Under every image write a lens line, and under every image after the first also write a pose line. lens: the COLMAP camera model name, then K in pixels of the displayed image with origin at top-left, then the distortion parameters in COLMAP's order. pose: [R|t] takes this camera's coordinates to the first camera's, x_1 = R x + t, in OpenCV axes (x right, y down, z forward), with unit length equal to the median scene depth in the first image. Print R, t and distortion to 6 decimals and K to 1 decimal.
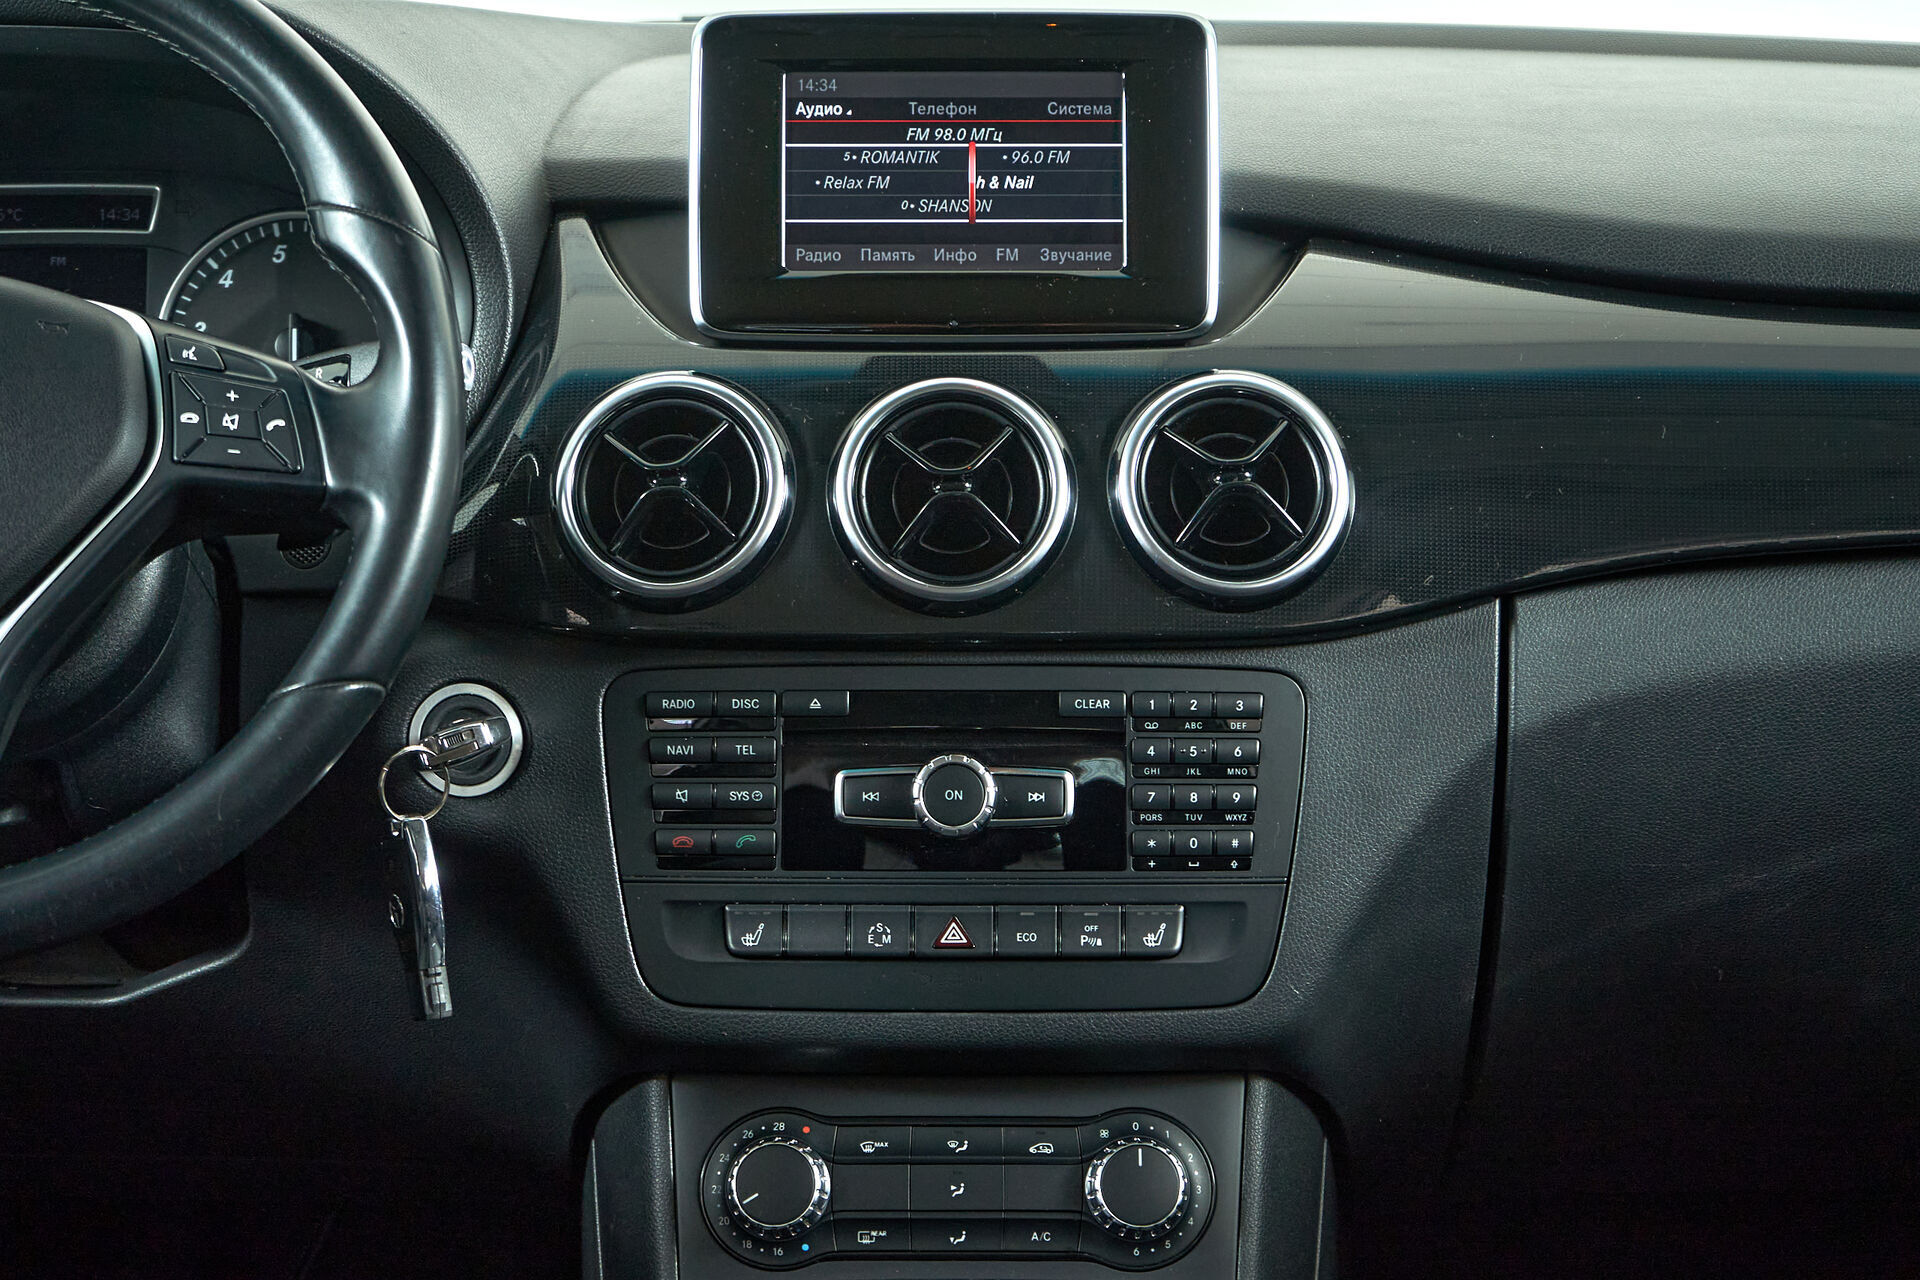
lens RADIAL K [[4880.8, 0, 960.0], [0, 4880.8, 640.0], [0, 0, 1]] dist [-0.010727, 0.151842]
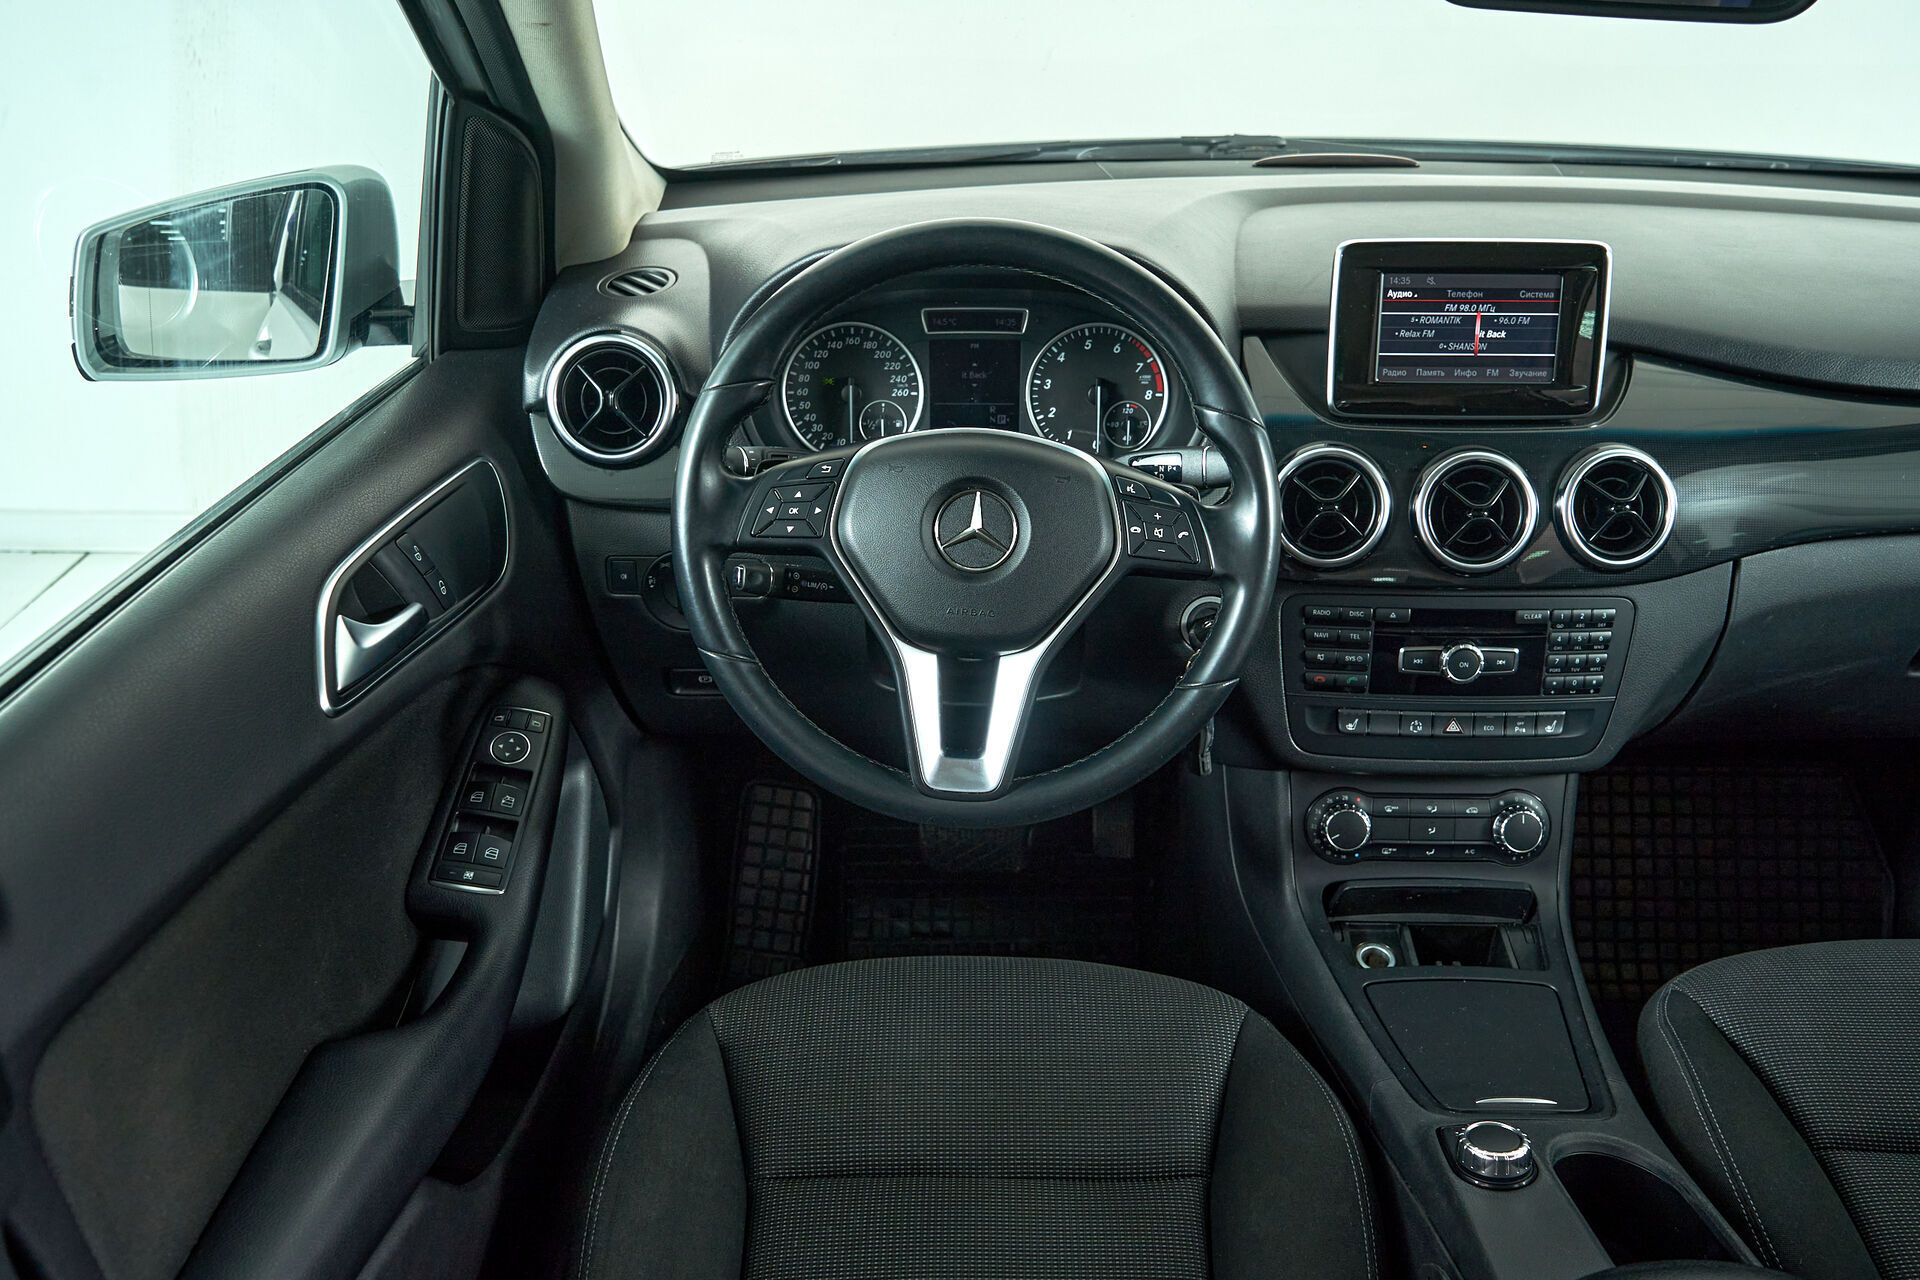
lens RADIAL K [[1548.0, 0, 960.0], [0, 1548.0, 640.0], [0, 0, 1]] dist [0.003895, -0.009268]
pose [[0.999954, 0.007308, -0.006196, -0.197905], [-0.005097, 0.953361, 0.301789, -0.163299], [0.008112, -0.301744, 0.953355, 0.386718]]
